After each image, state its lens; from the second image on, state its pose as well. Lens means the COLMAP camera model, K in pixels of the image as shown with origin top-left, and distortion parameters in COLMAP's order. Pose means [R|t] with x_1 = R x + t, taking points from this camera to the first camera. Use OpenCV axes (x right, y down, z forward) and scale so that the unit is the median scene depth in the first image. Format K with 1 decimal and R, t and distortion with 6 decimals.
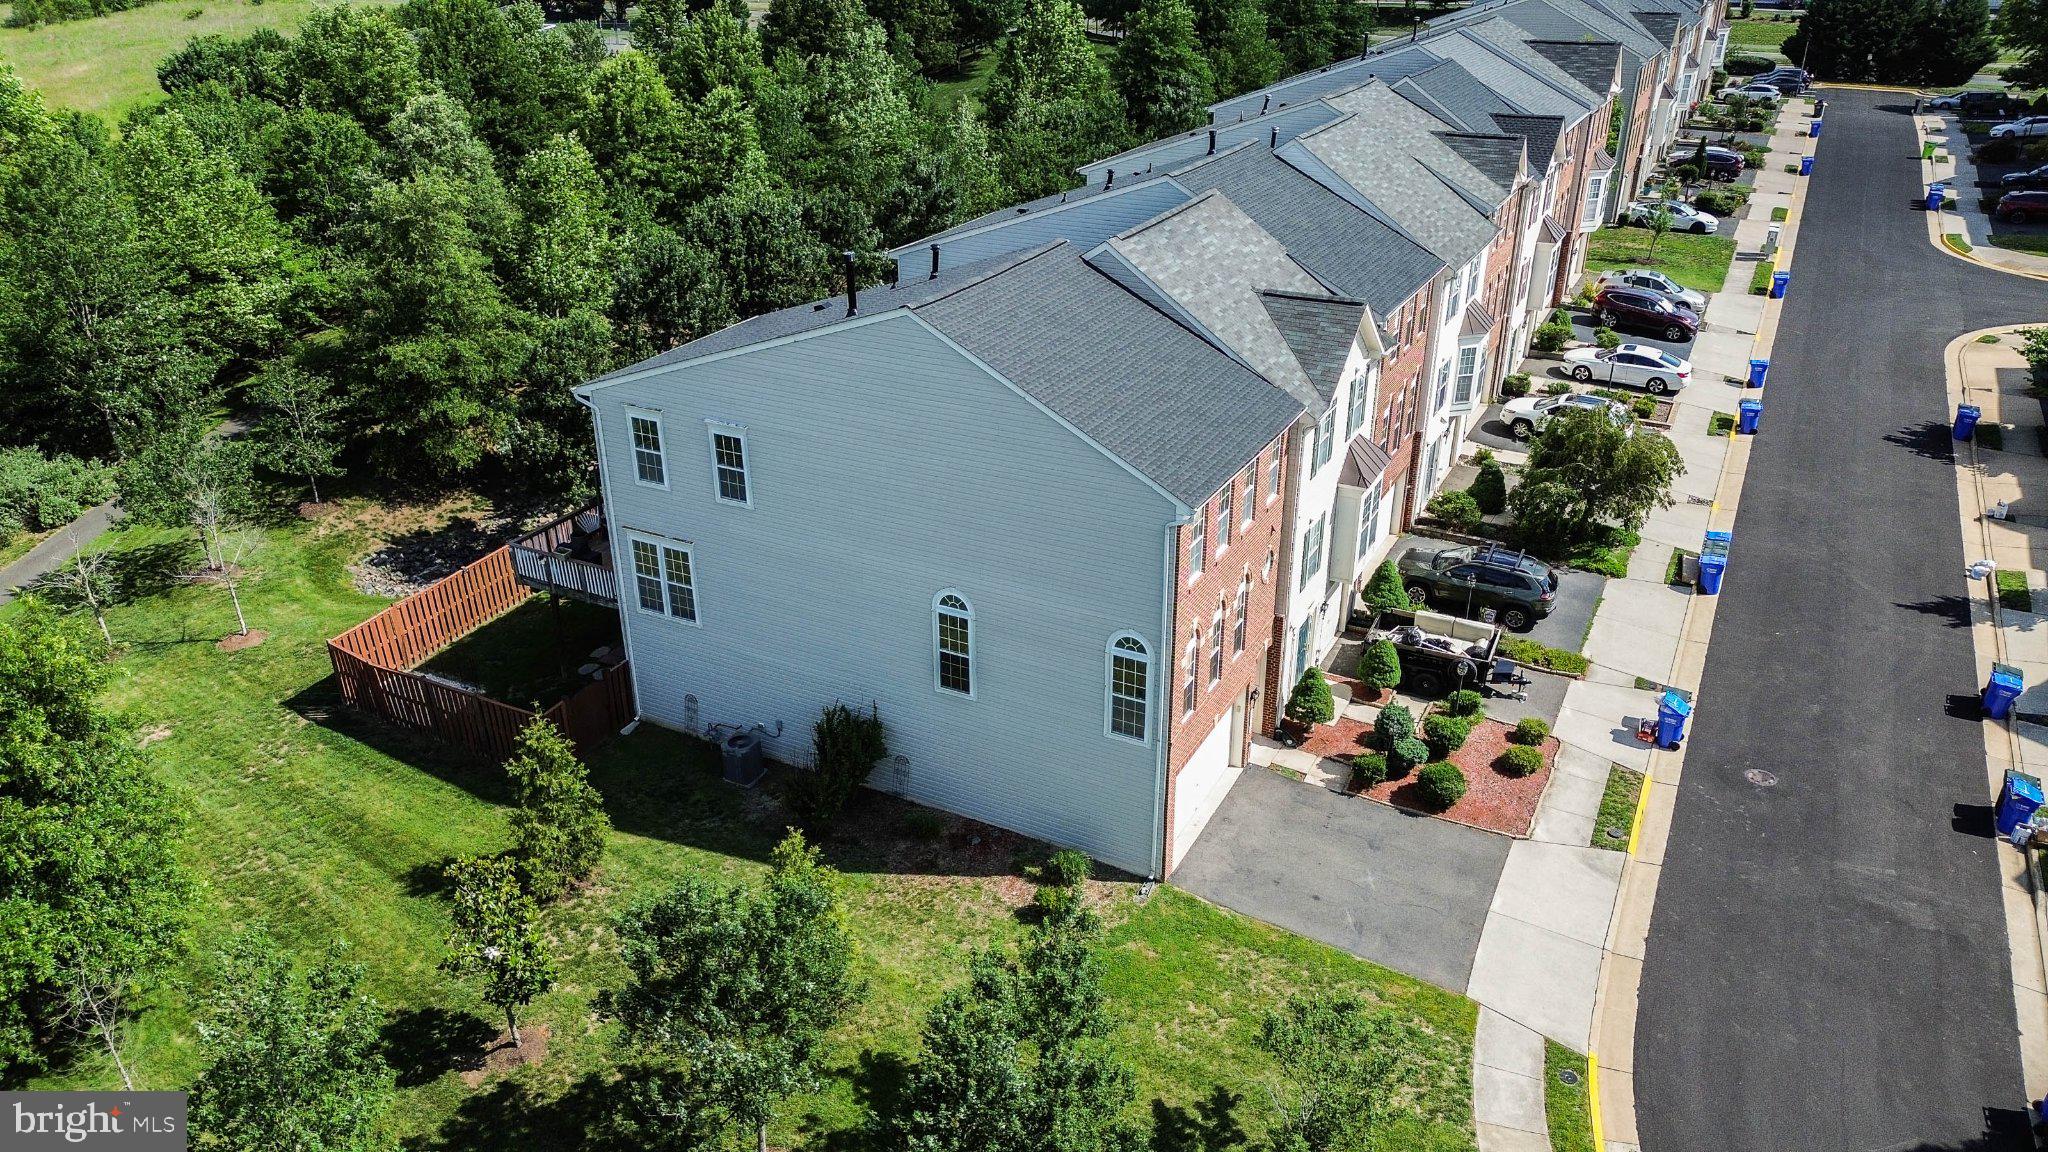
lens RADIAL K [[1447.5, 0, 1032.6], [0, 1447.5, 578.5], [0, 0, 1]] dist [0.056562, -0.055590]
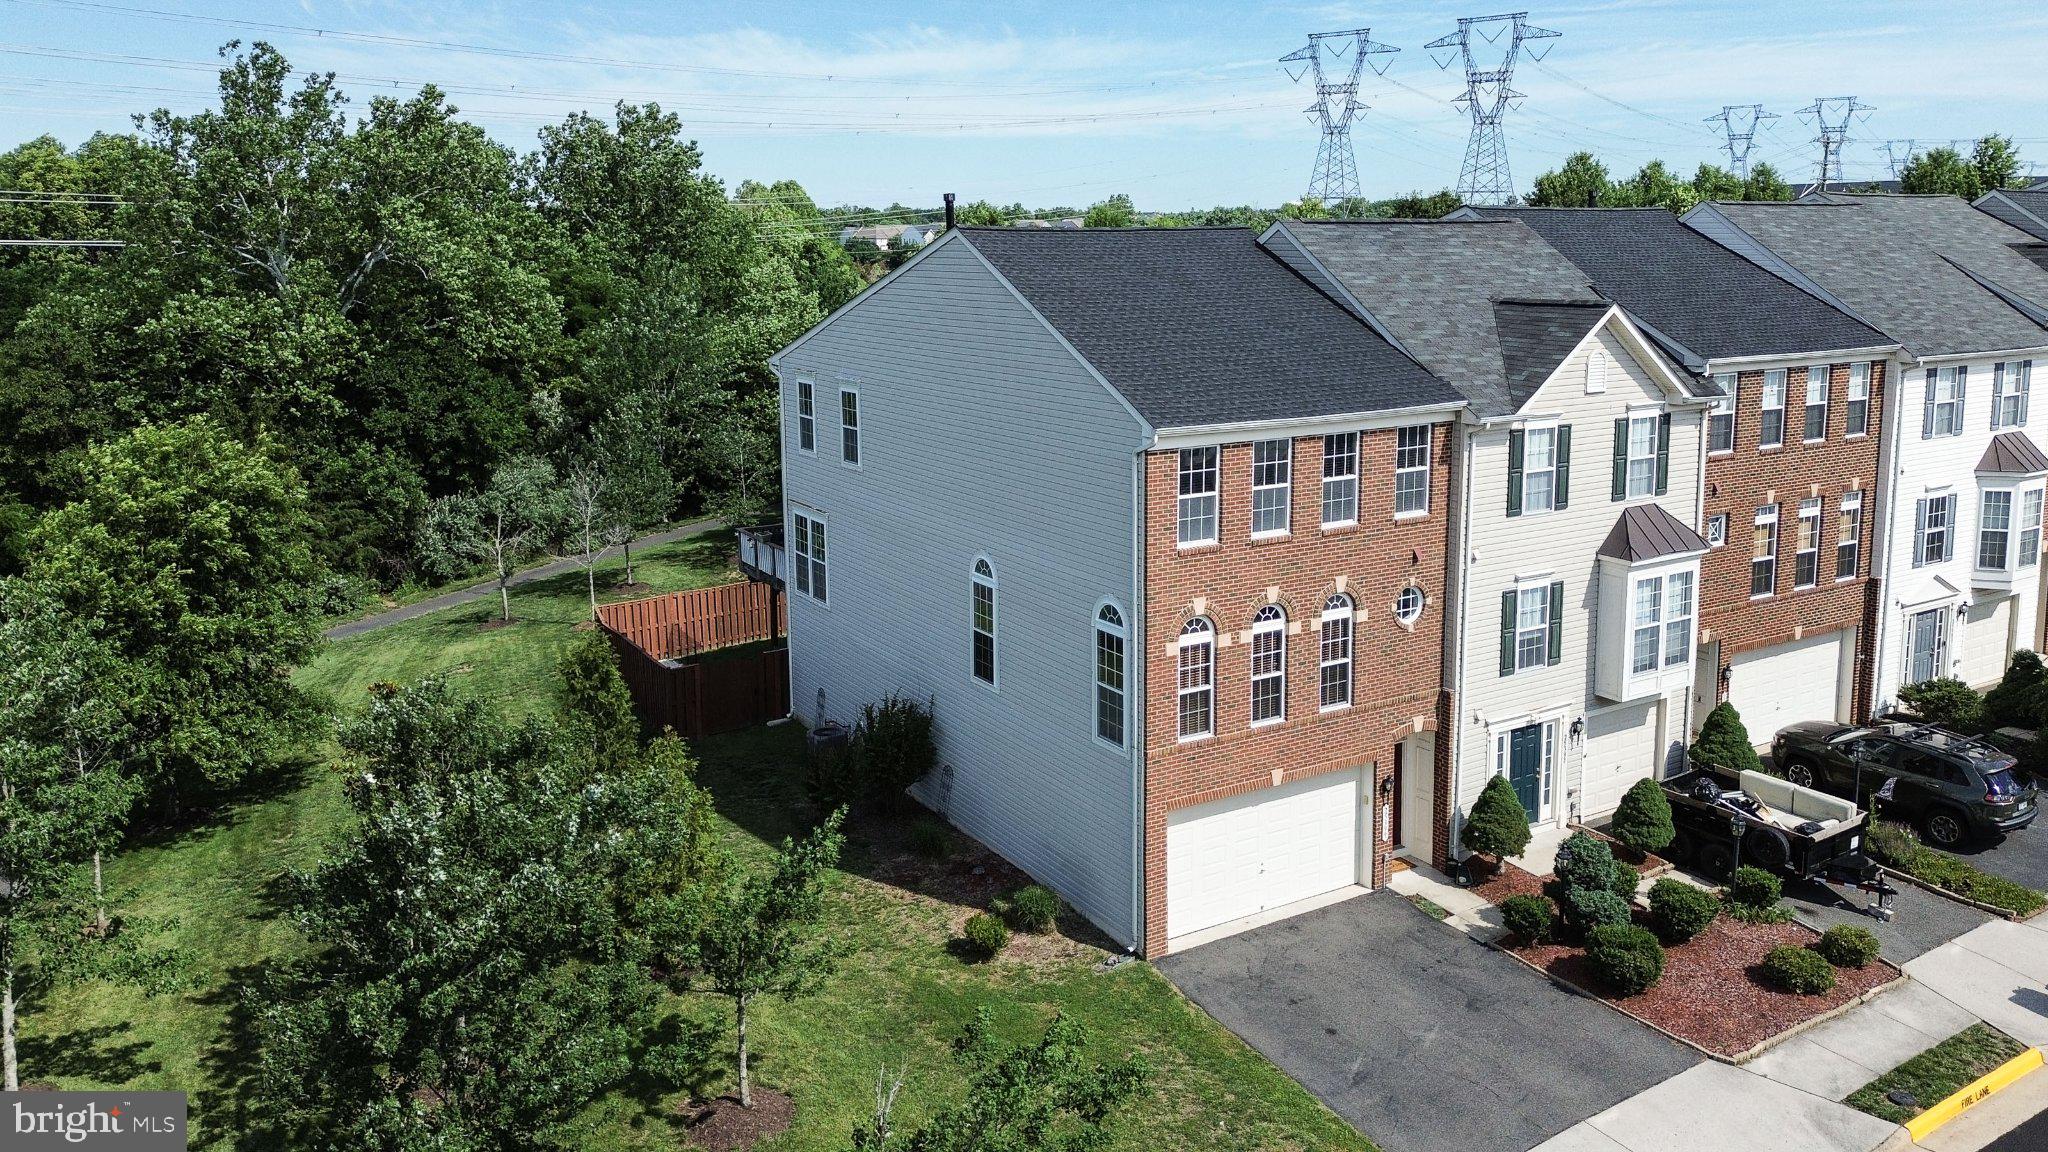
lens RADIAL K [[1447.5, 0, 1032.0], [0, 1447.5, 478.5], [0, 0, 1]] dist [0.056562, -0.055590]
pose [[0.861808, 0.074641, -0.501713, 0.363614], [-0.212526, 0.951242, -0.223543, 0.138647], [0.460564, 0.299278, 0.835651, 0.242295]]
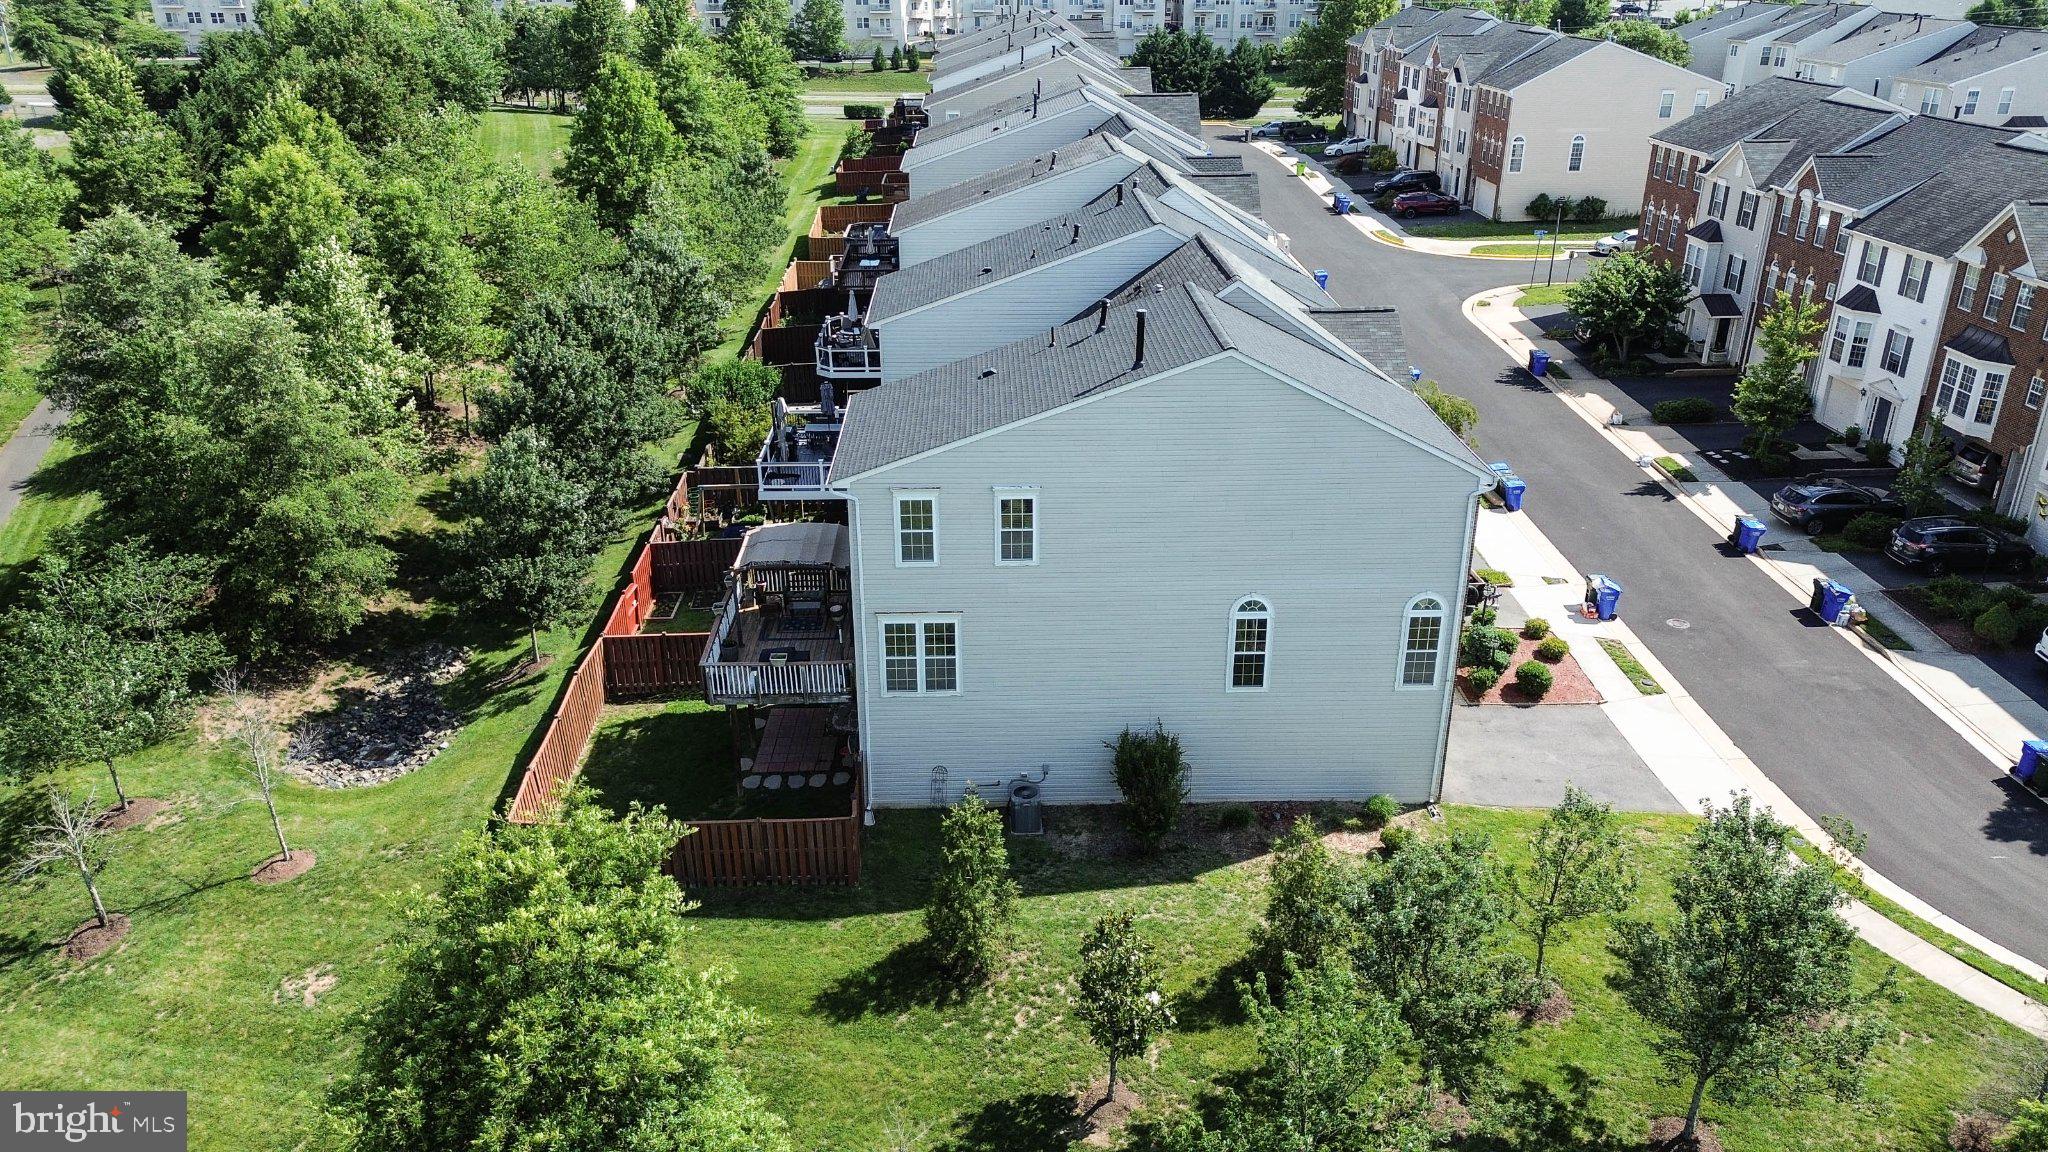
lens RADIAL K [[1447.5, 0, 1016.9], [0, 1447.5, 566.8], [0, 0, 1]] dist [0.056562, -0.055590]
pose [[0.873489, -0.190669, 0.447953, -0.642517], [0.209144, 0.977849, 0.008393, -0.055414], [-0.439631, 0.086356, 0.894018, 0.064786]]
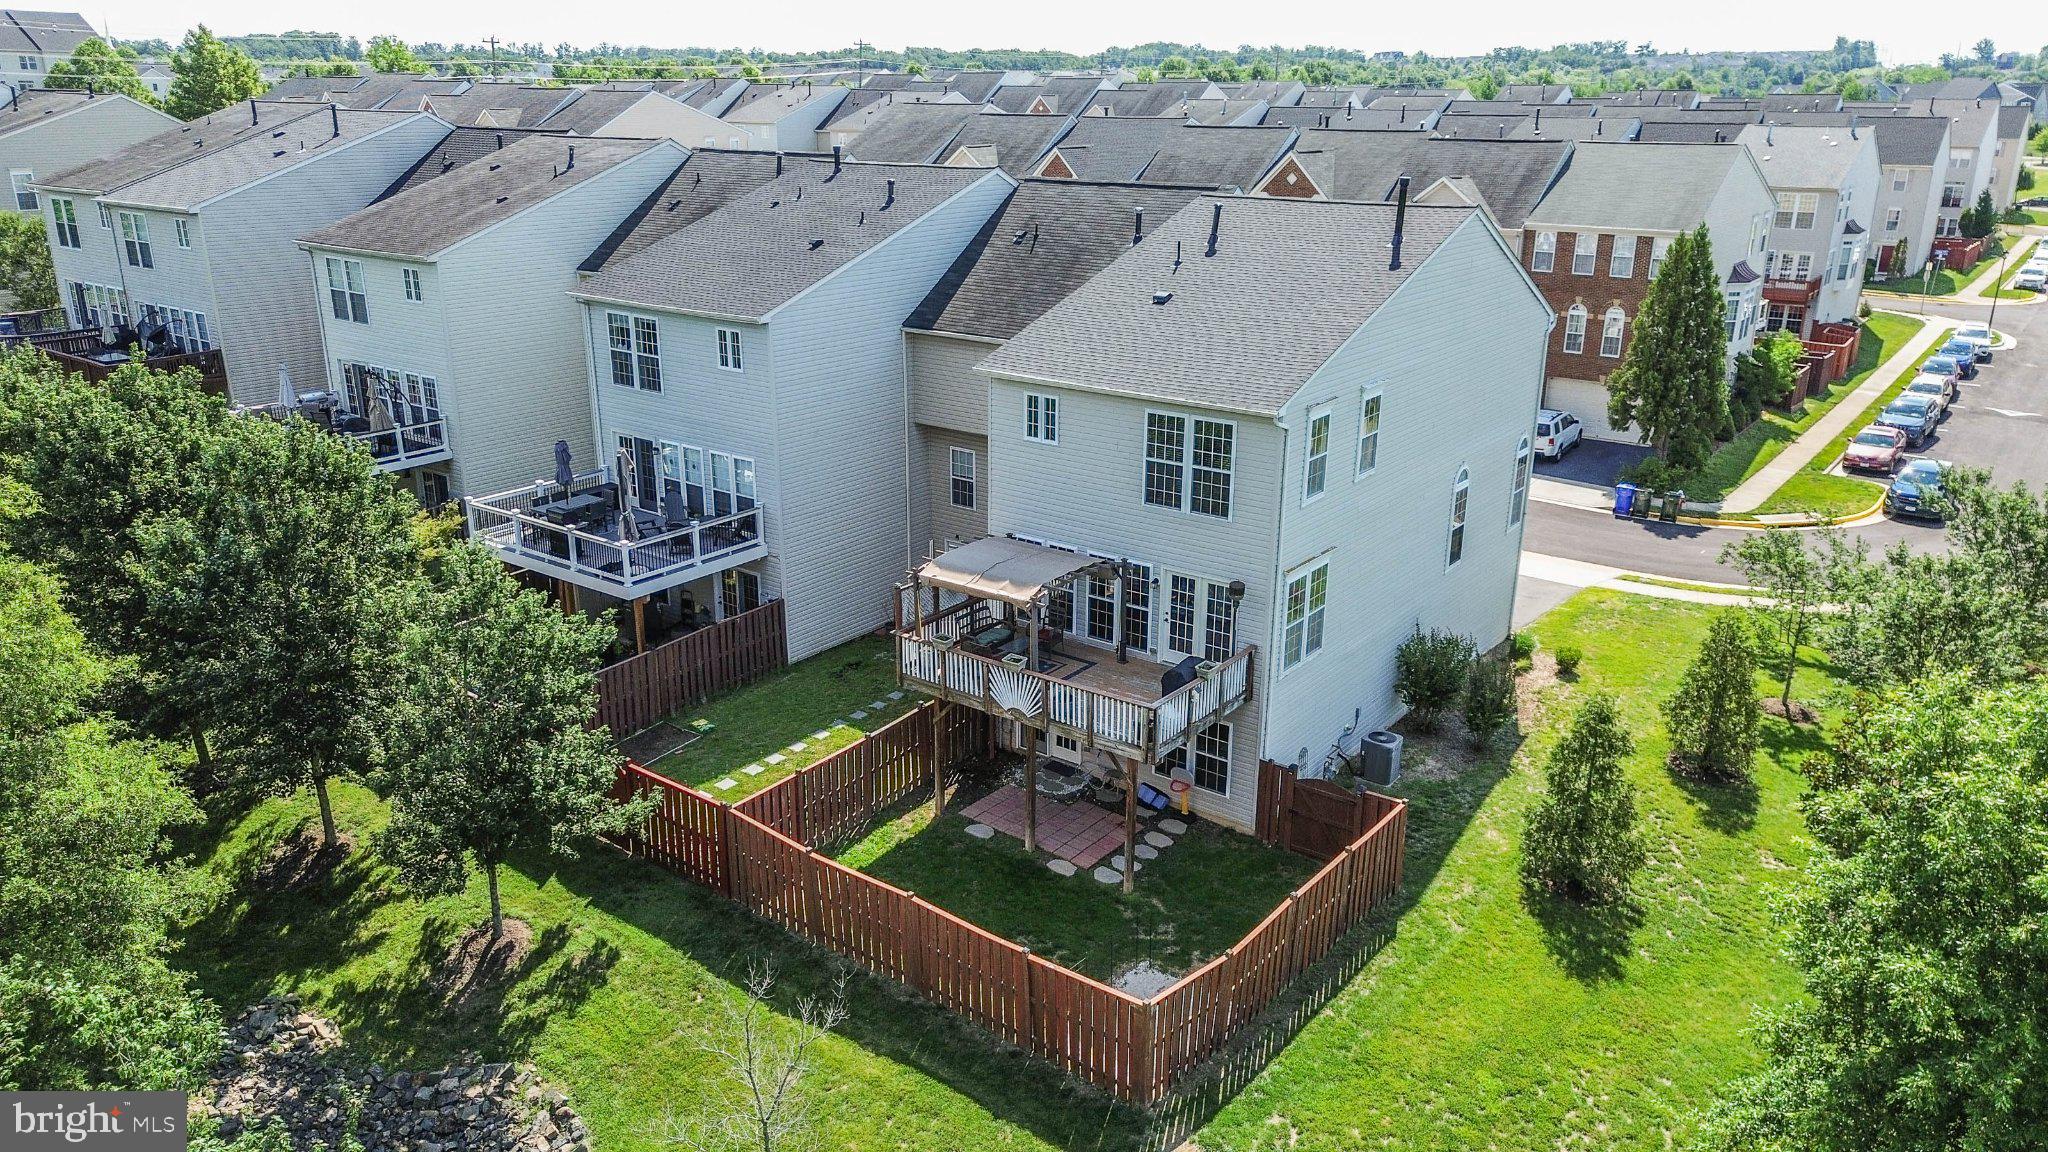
lens RADIAL K [[1447.5, 0, 1008.0], [0, 1447.5, 577.5], [0, 0, 1]] dist [0.056562, -0.055590]
pose [[0.173639, -0.309868, 0.934790, -1.075062], [0.418997, 0.882257, 0.214625, -0.272270], [-0.891230, 0.354407, 0.283028, 0.921471]]
